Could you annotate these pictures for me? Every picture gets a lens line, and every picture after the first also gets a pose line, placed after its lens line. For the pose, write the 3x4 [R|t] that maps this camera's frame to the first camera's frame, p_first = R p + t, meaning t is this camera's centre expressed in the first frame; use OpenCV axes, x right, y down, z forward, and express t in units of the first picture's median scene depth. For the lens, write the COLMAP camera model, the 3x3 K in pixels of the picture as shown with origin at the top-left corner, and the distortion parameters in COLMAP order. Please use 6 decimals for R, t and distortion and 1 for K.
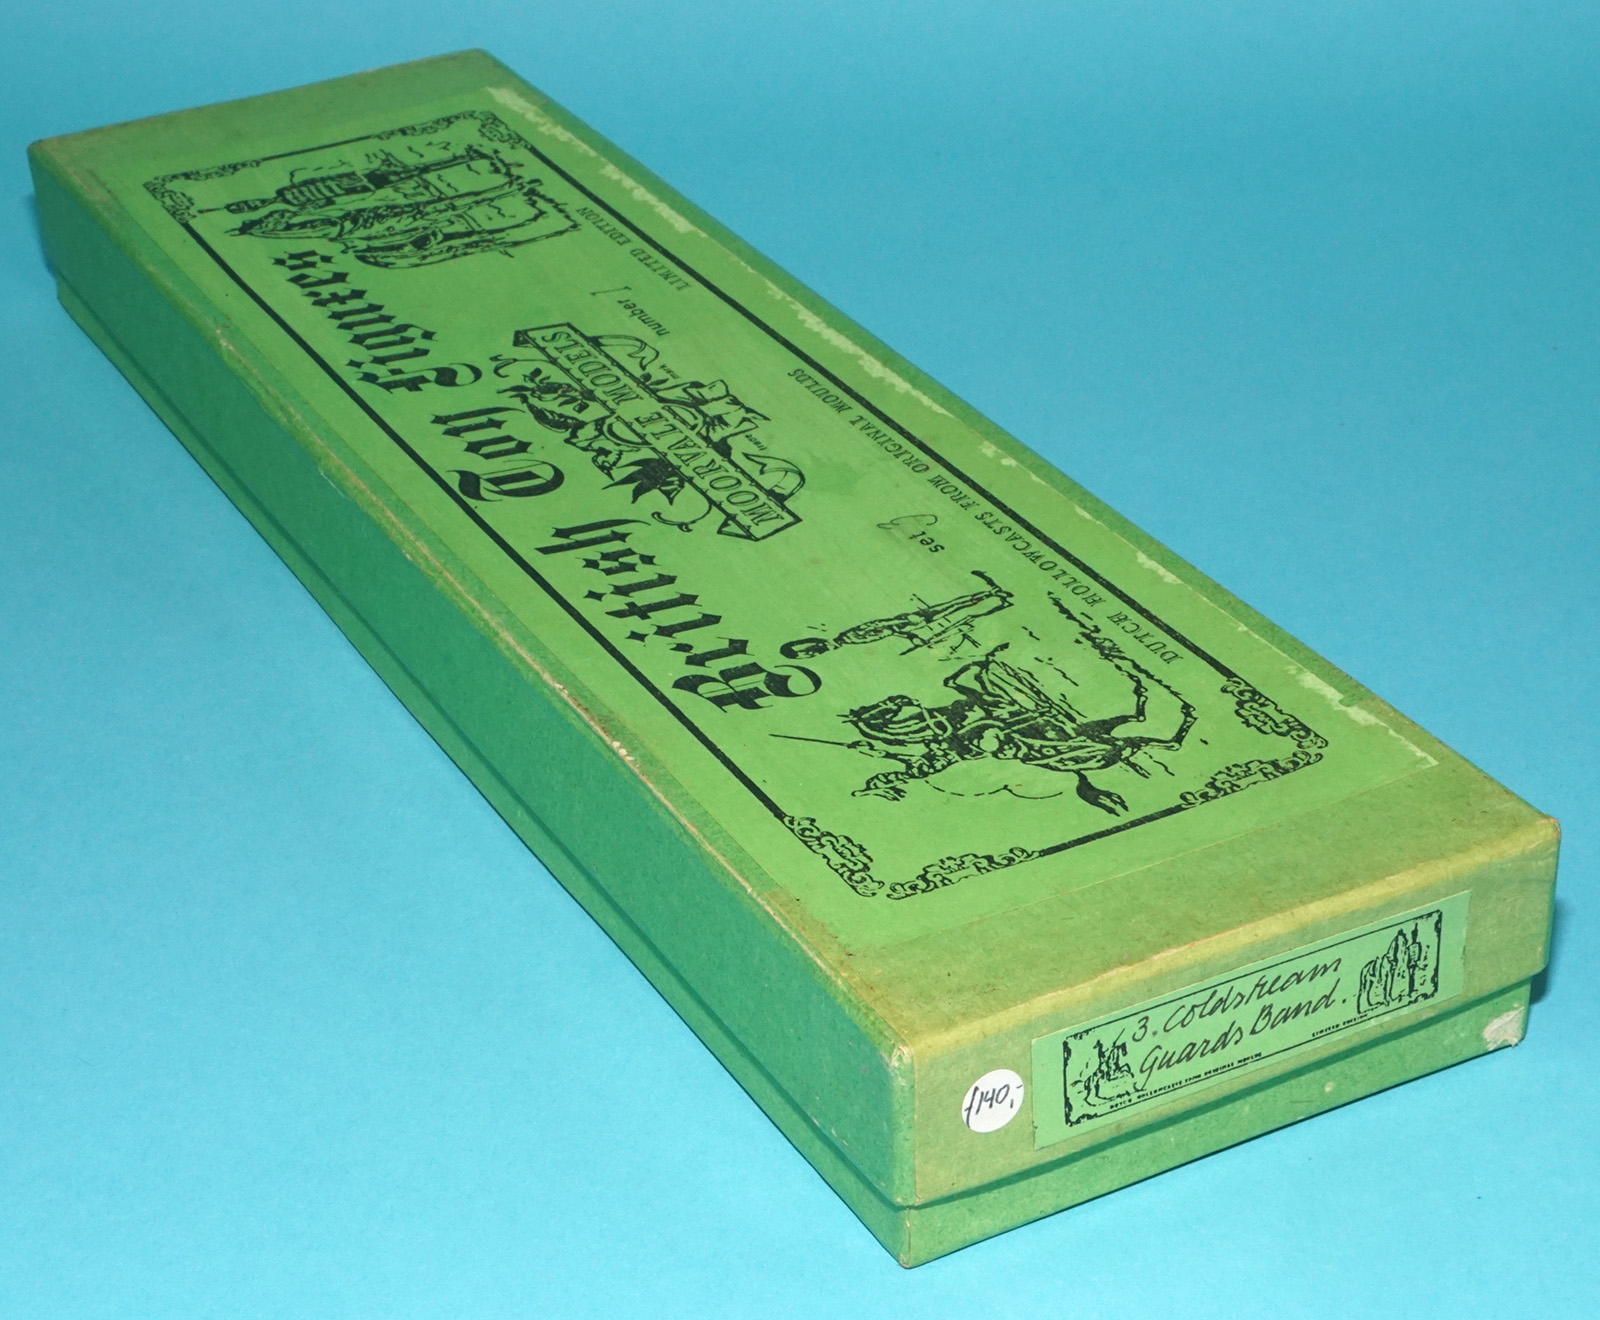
lens RADIAL K [[3467.4, 0, 800.0], [0, 3467.4, 660.0], [0, 0, 1]] dist [-0.014945, 0.050934]
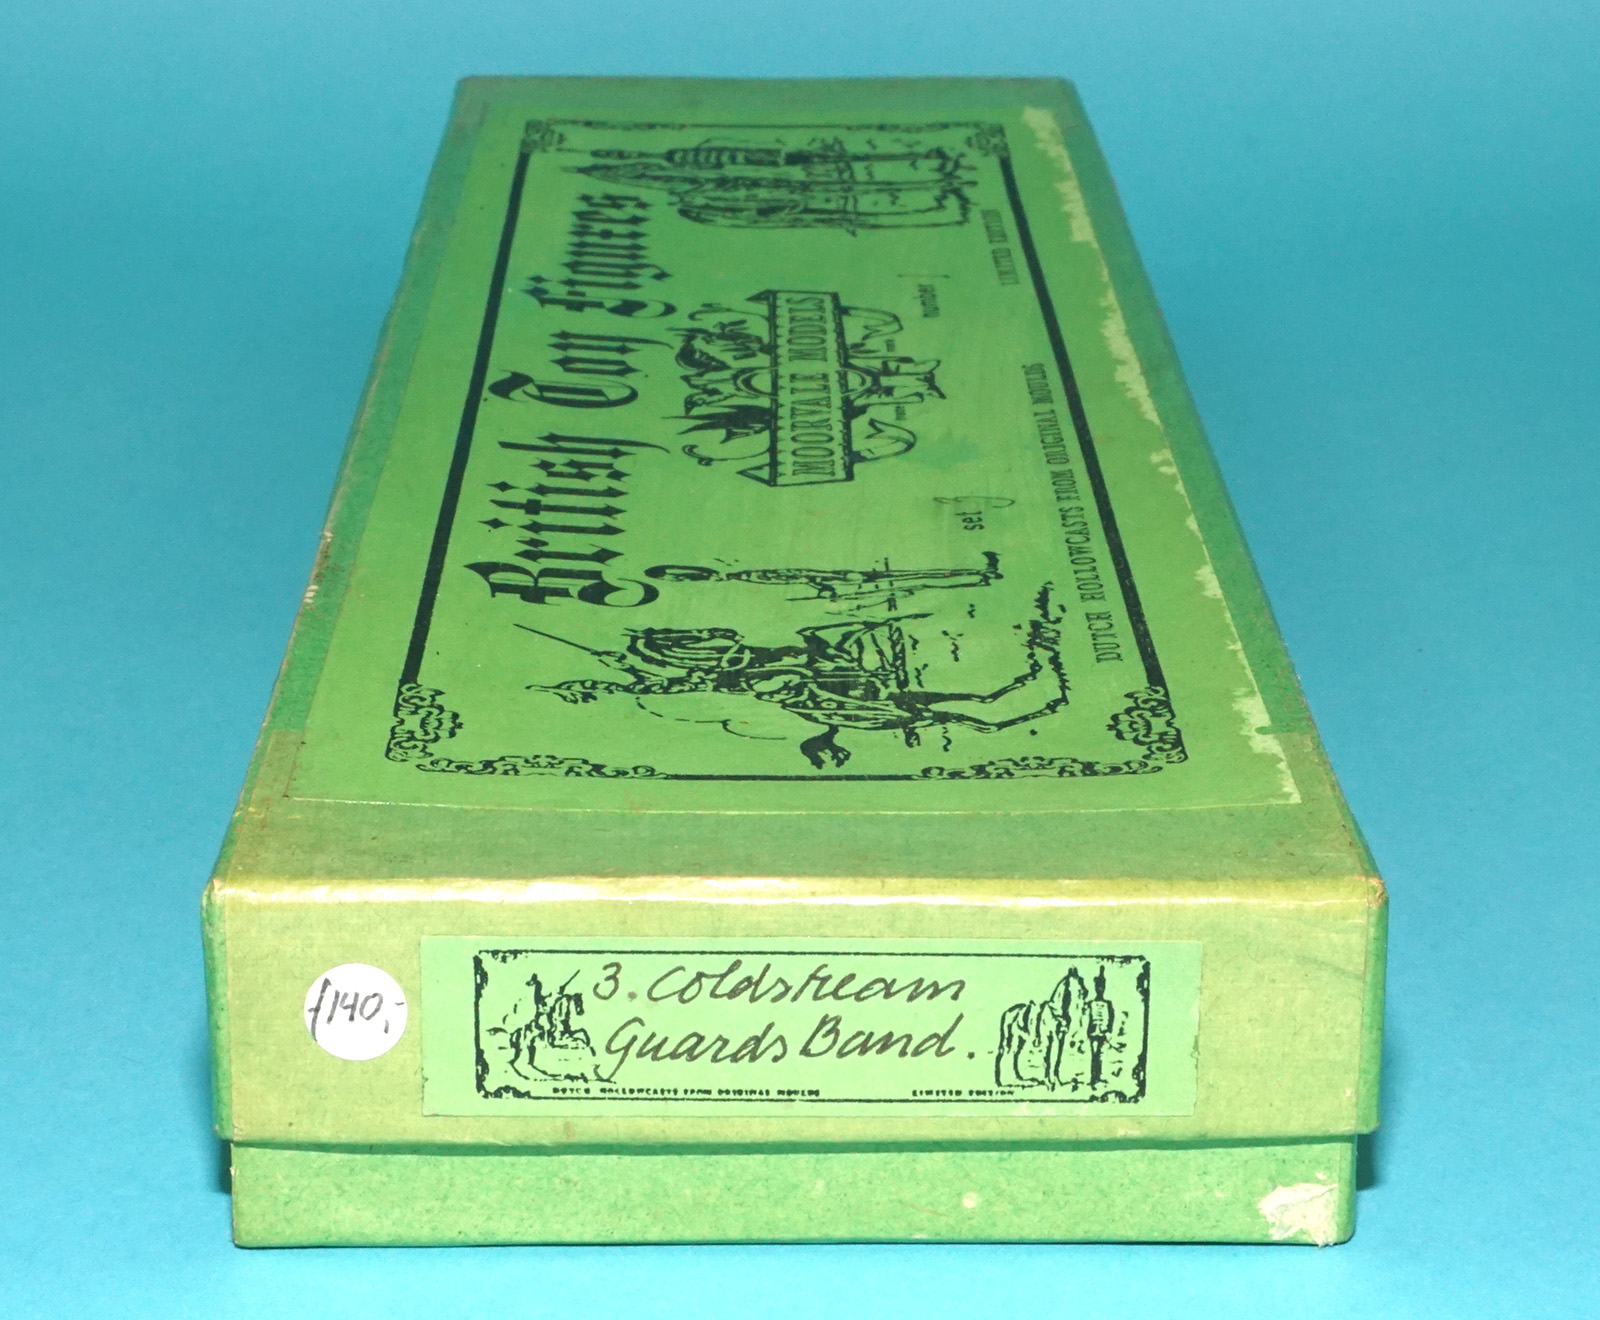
lens RADIAL K [[4393.1, 0, 800.0], [0, 4393.1, 660.0], [0, 0, 1]] dist [-0.034752, -0.275833]
pose [[0.893820, 0.185405, -0.408304, 0.449972], [-0.256281, 0.958375, -0.125843, 0.137919], [0.367976, 0.217121, 0.904130, 0.207768]]
